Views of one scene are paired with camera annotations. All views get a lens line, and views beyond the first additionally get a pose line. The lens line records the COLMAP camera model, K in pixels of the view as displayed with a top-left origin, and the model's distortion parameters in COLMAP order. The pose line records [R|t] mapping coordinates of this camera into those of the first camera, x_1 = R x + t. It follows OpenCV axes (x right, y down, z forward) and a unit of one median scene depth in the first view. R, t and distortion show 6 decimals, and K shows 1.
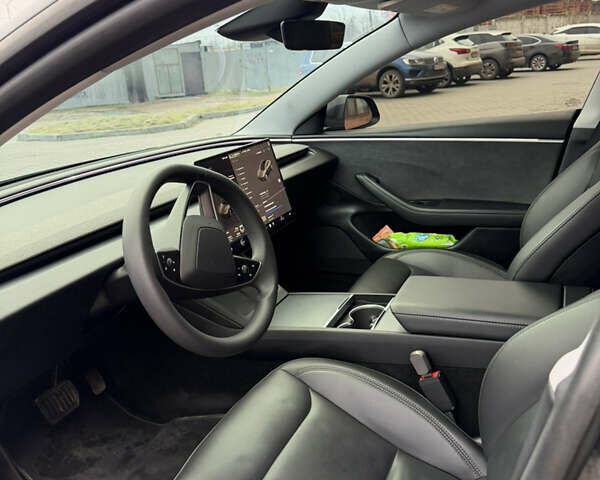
lens RADIAL K [[543.7, 0, 300.0], [0, 543.7, 240.0], [0, 0, 1]] dist [0.032968, -0.023389]
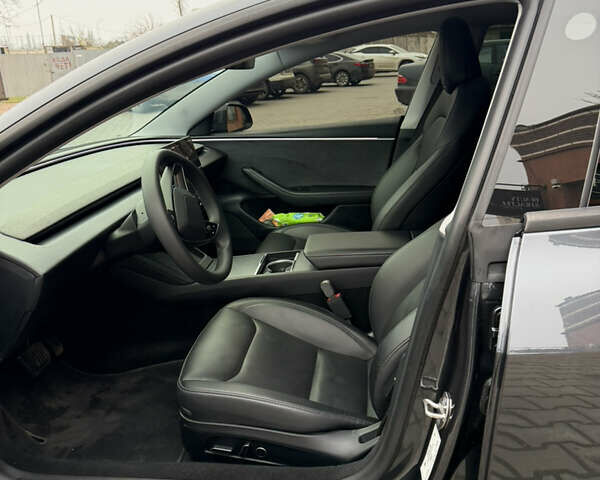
lens RADIAL K [[542.4, 0, 300.0], [0, 542.4, 240.0], [0, 0, 1]] dist [0.091003, -0.005892]
pose [[0.948980, -0.066487, 0.308247, -0.167351], [0.072645, 0.997321, -0.008533, 0.062120], [-0.306854, 0.030490, 0.951268, -0.204791]]
